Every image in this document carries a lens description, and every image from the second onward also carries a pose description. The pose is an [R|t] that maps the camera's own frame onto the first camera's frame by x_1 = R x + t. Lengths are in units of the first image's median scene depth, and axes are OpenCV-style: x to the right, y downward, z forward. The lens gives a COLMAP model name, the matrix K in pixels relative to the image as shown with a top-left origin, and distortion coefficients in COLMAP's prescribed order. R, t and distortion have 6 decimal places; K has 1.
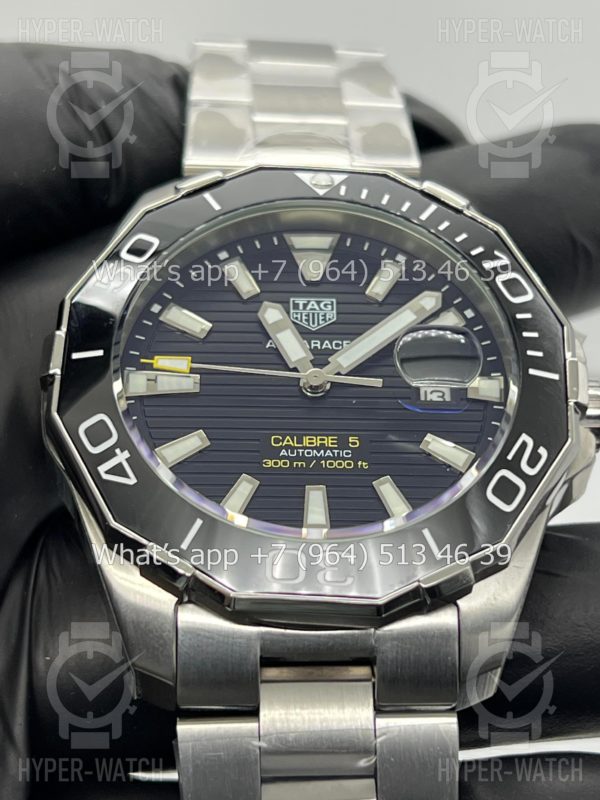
lens RADIAL K [[1856.2, 0, 296.4], [0, 1856.2, 400.9], [0, 0, 1]] dist [0.273473, 0.000000]
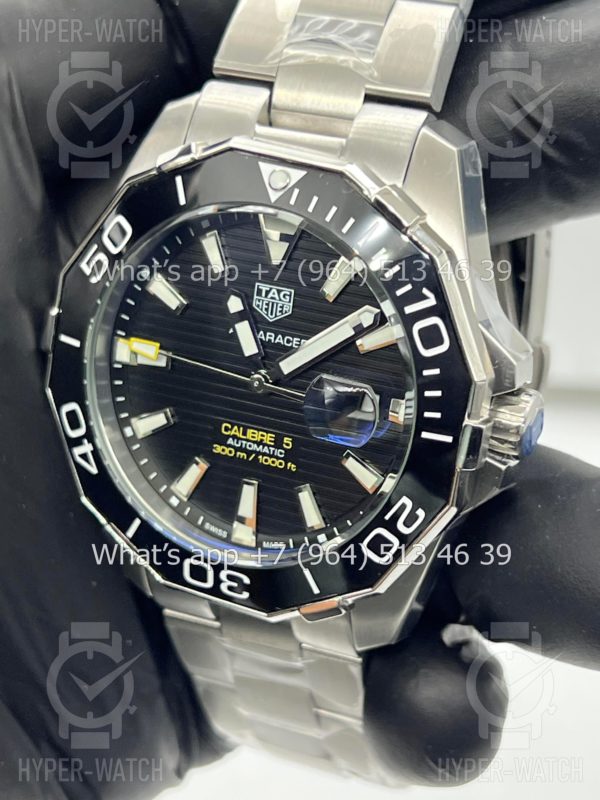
lens RADIAL K [[1856.2, 0, 301.0], [0, 1856.2, 400.4], [0, 0, 1]] dist [0.273473, 0.000000]
pose [[0.885537, 0.215951, -0.411326, 0.494951], [0.120387, 0.748479, 0.652139, -0.729379], [0.448699, -0.627012, 0.636809, 0.304094]]
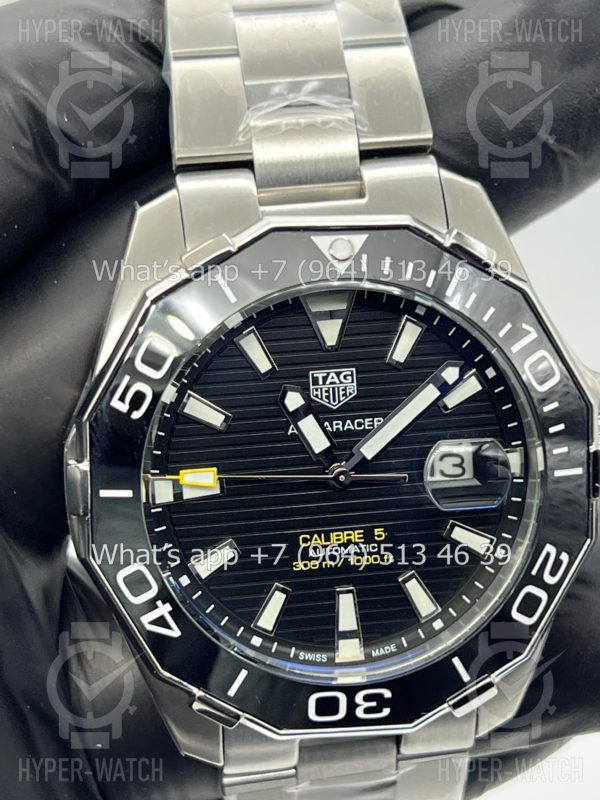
lens RADIAL K [[1856.2, 0, 289.4], [0, 1856.2, 407.6], [0, 0, 1]] dist [0.273473, 0.000000]
pose [[0.994445, -0.063227, 0.084148, -0.100318], [-0.002080, 0.787510, 0.616299, -0.664670], [-0.105234, -0.613050, 0.783004, 0.245345]]
